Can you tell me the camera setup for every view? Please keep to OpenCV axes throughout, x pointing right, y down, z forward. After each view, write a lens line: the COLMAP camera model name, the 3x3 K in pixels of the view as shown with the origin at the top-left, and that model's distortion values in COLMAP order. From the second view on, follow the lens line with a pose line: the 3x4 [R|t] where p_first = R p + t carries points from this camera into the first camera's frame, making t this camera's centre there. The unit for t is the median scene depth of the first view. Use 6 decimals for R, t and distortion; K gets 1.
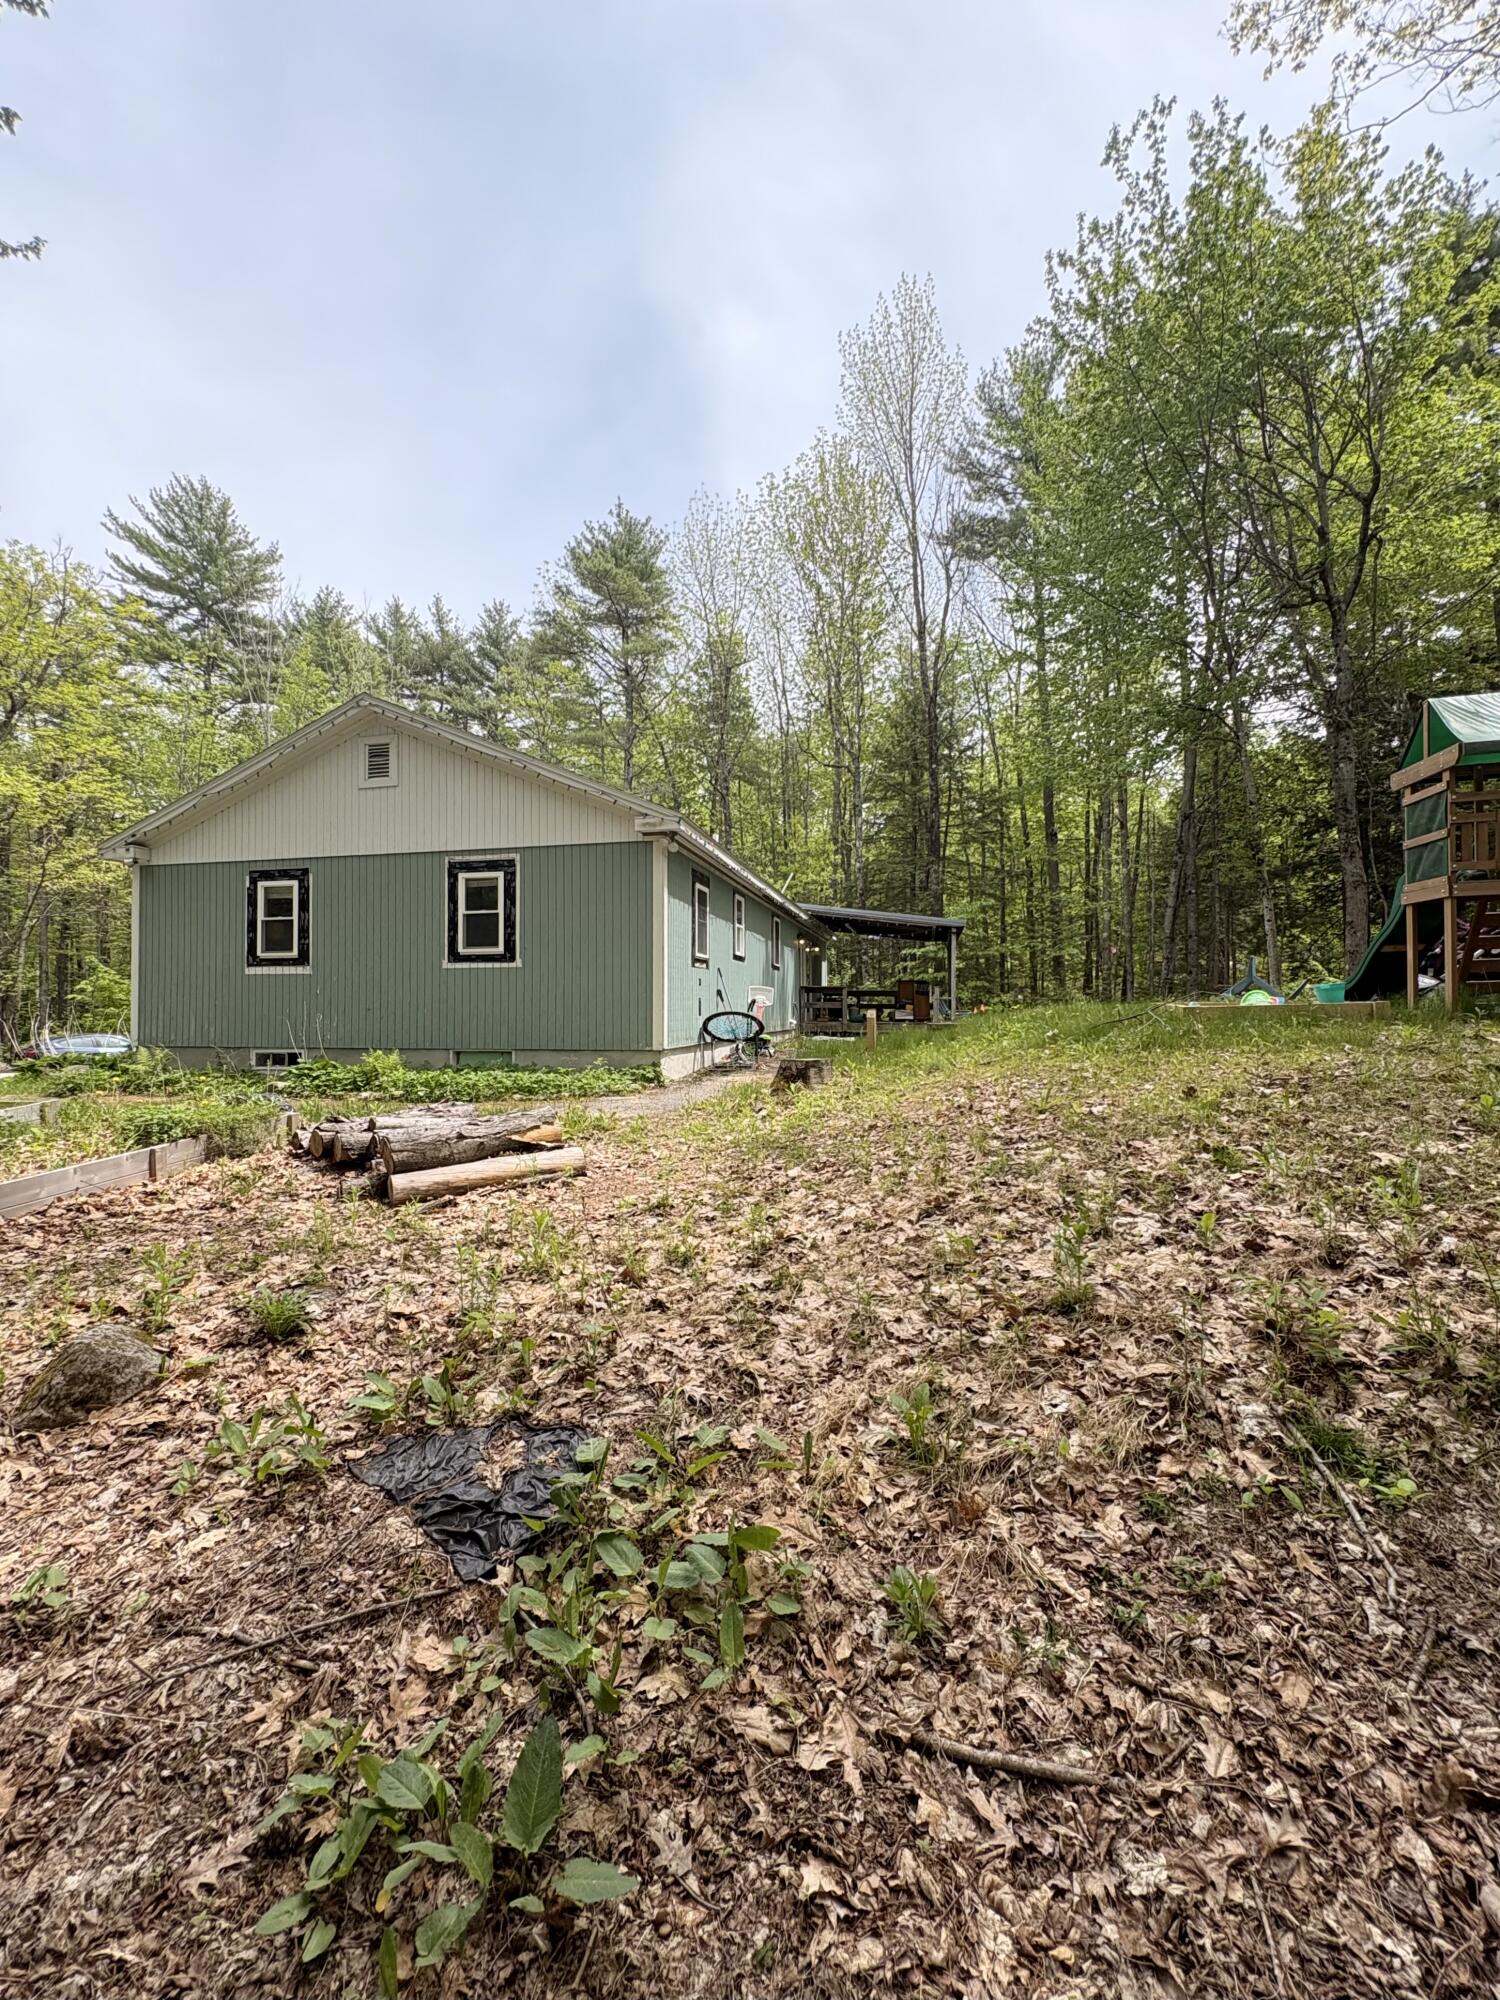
lens RADIAL K [[834.2, 0, 750.0], [0, 834.2, 1000.0], [0, 0, 1]] dist [0.001263, -0.000147]
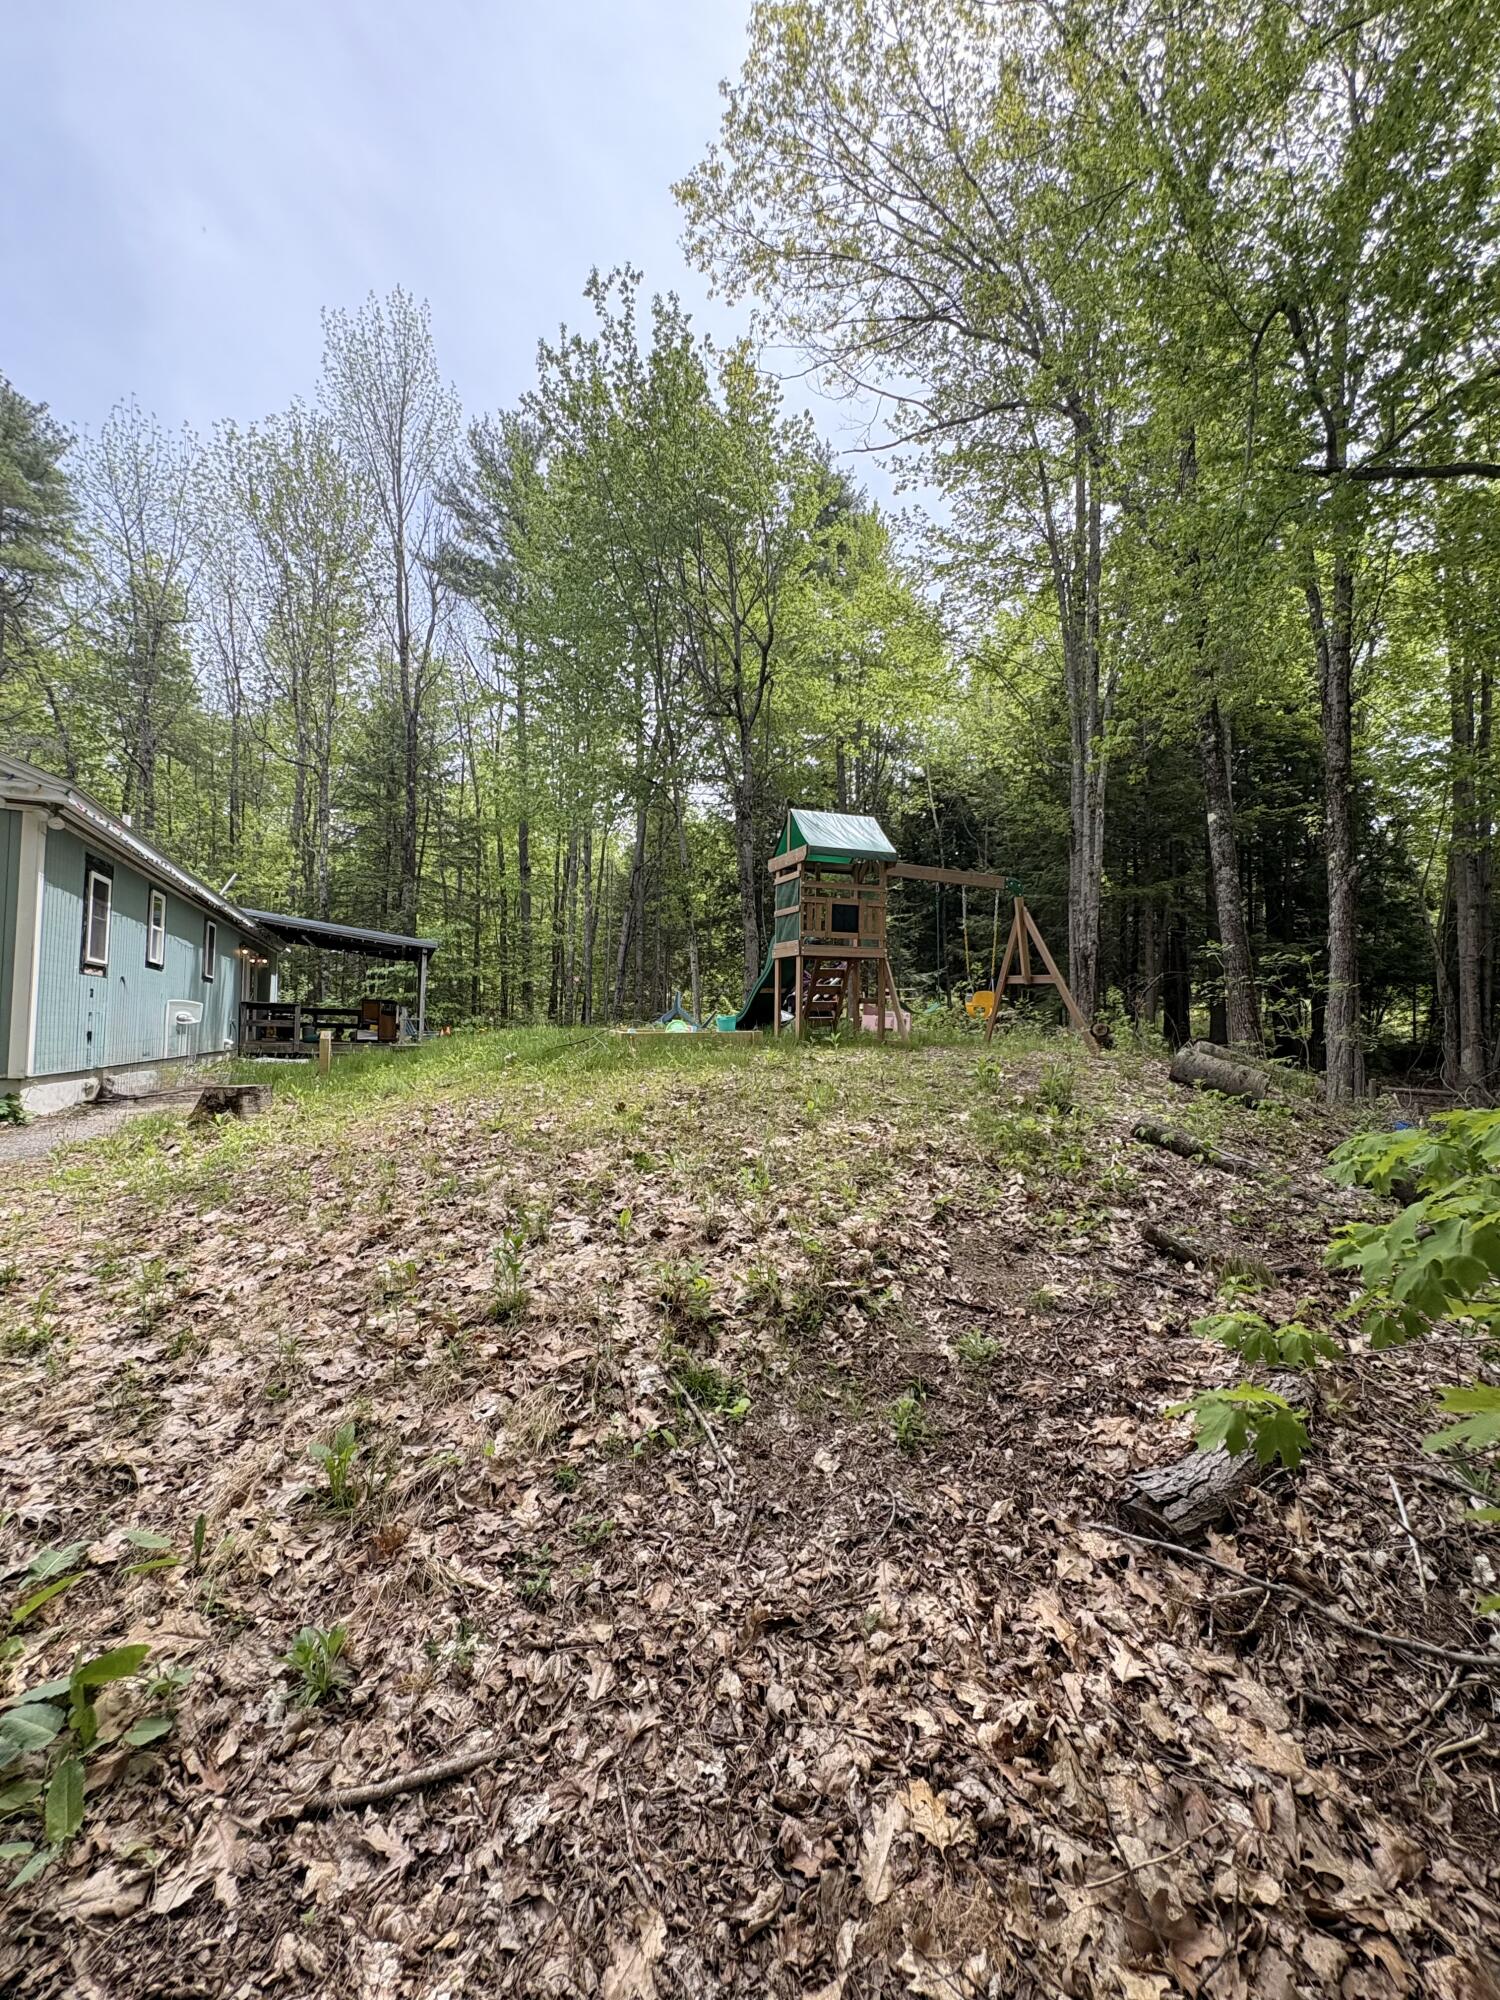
lens RADIAL K [[799.0, 0, 750.0], [0, 799.0, 1000.0], [0, 0, 1]] dist [0.000606, 0.000044]
pose [[0.811218, 0.037464, 0.583543, 0.016832], [-0.022003, 0.999194, -0.033562, -0.006951], [-0.584330, 0.014387, 0.811388, -0.020350]]
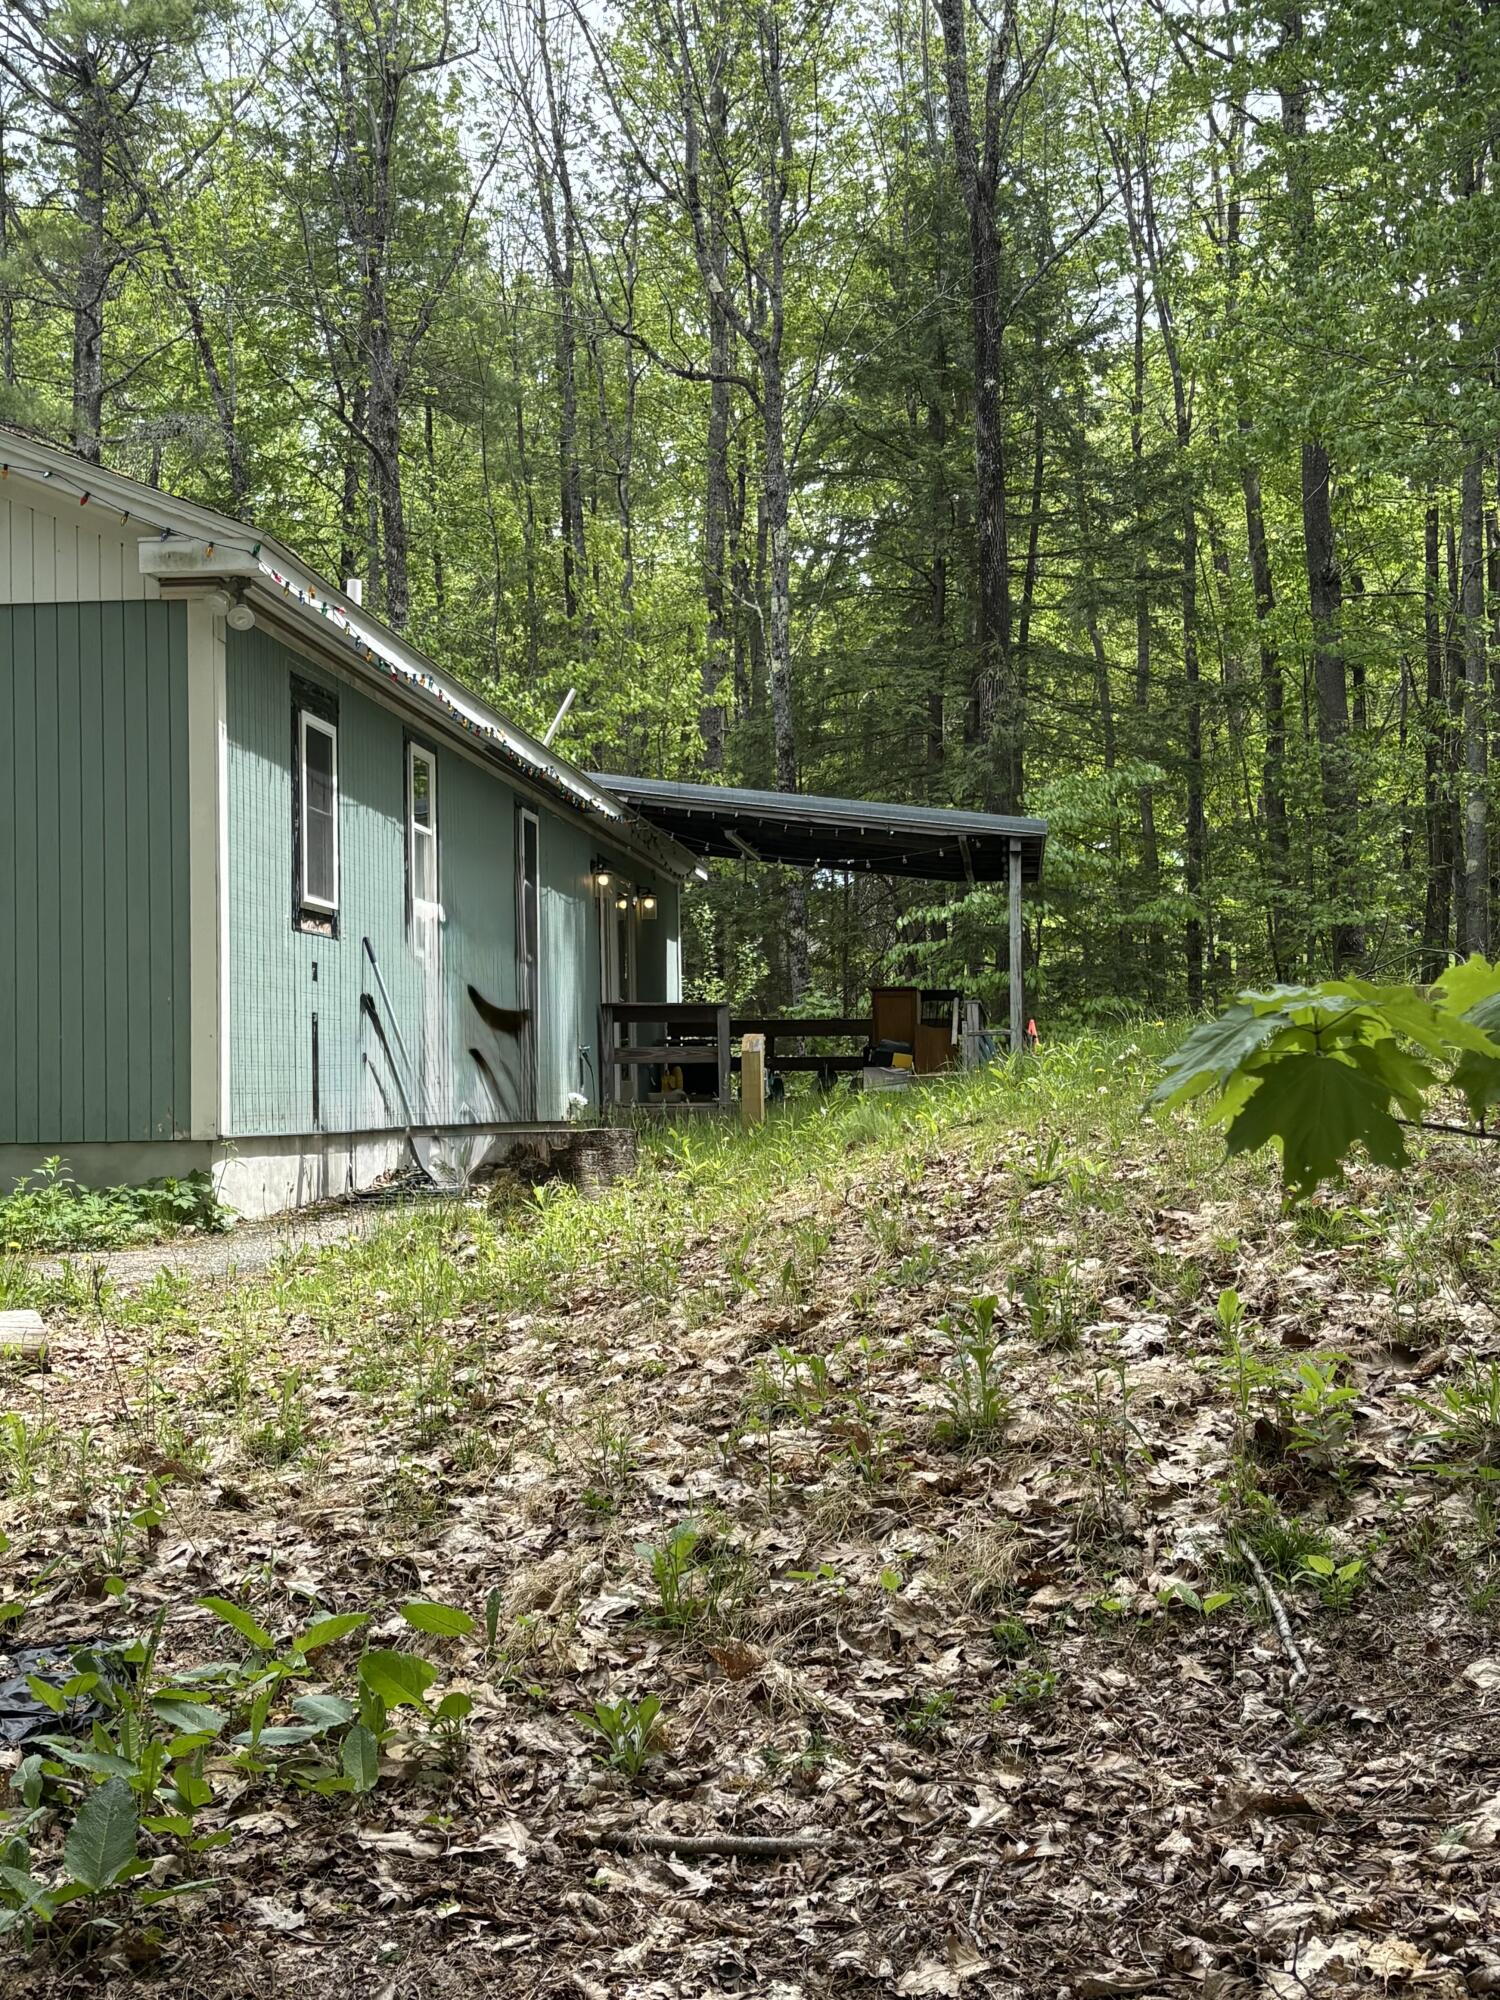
lens RADIAL K [[2617.7, 0, 750.0], [0, 2617.7, 1000.0], [0, 0, 1]] dist [0.209603, -0.609769]
pose [[0.994585, -0.006780, 0.103702, 0.035985], [0.010188, 0.999424, -0.032369, 0.091385], [-0.103423, 0.033250, 0.994082, -0.599932]]
